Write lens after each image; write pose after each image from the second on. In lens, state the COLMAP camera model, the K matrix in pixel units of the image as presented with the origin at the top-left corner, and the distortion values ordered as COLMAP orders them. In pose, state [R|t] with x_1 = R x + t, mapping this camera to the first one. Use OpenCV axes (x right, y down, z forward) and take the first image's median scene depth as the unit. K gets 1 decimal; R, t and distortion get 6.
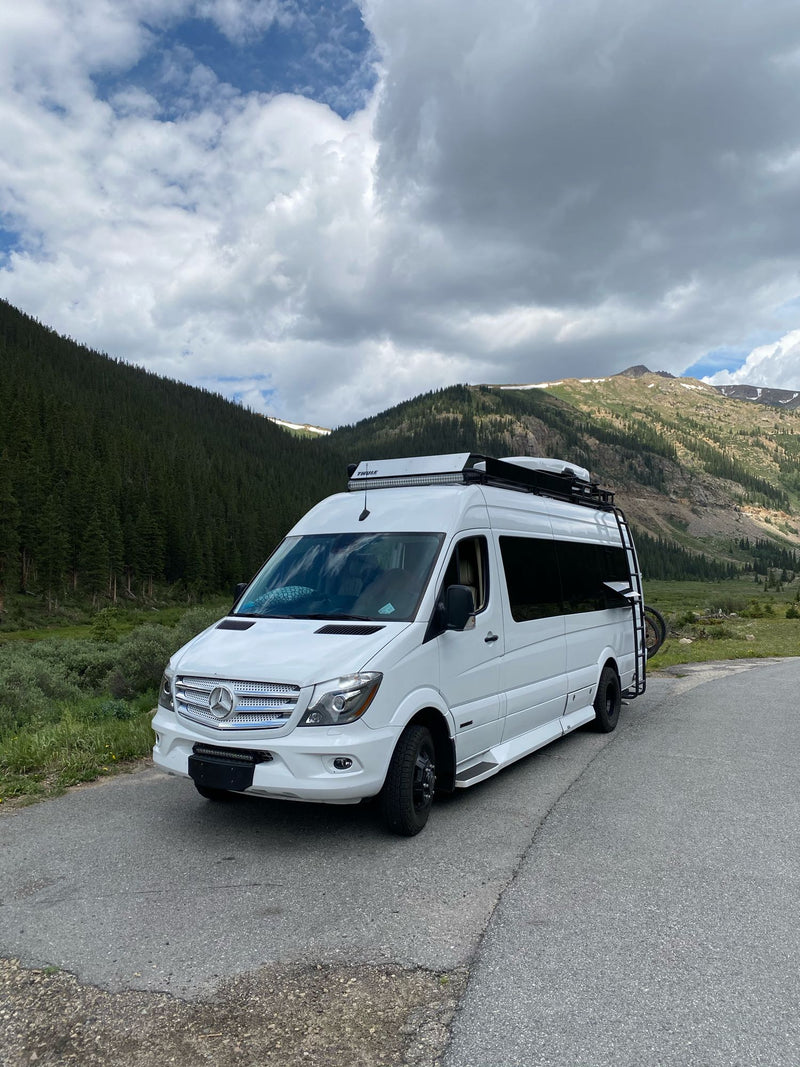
lens RADIAL K [[819.6, 0, 400.0], [0, 819.6, 533.5], [0, 0, 1]] dist [0.072633, -0.060918]
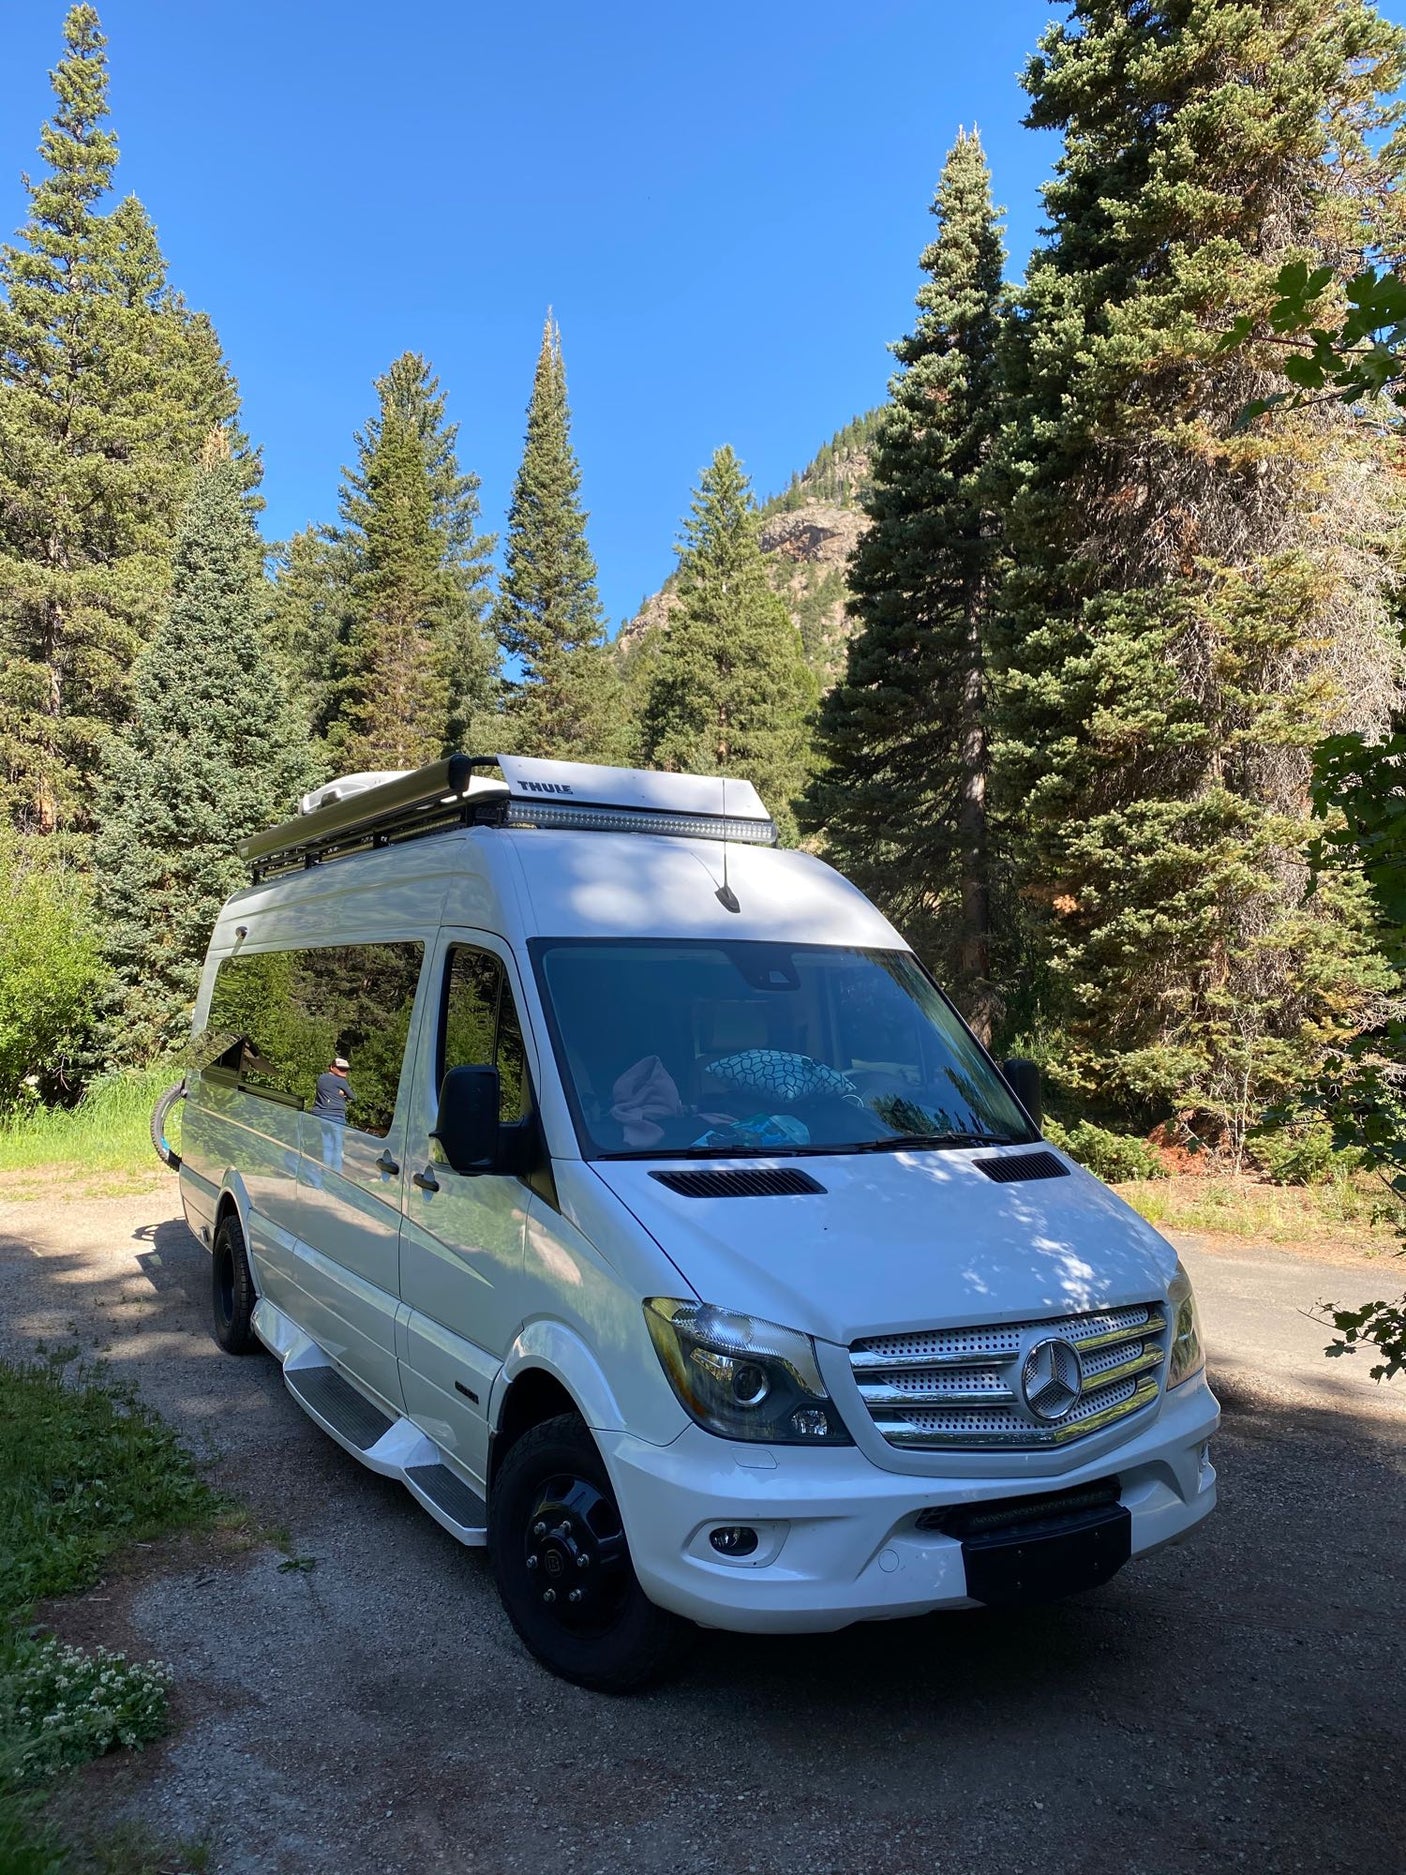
lens RADIAL K [[1440.2, 0, 703.0], [0, 1440.2, 937.5], [0, 0, 1]] dist [0.072633, -0.060918]
pose [[0.493776, 0.047051, 0.868315, -0.897137], [-0.060369, 0.997981, -0.019748, 0.016980], [-0.867491, -0.042668, 0.495620, 0.794497]]
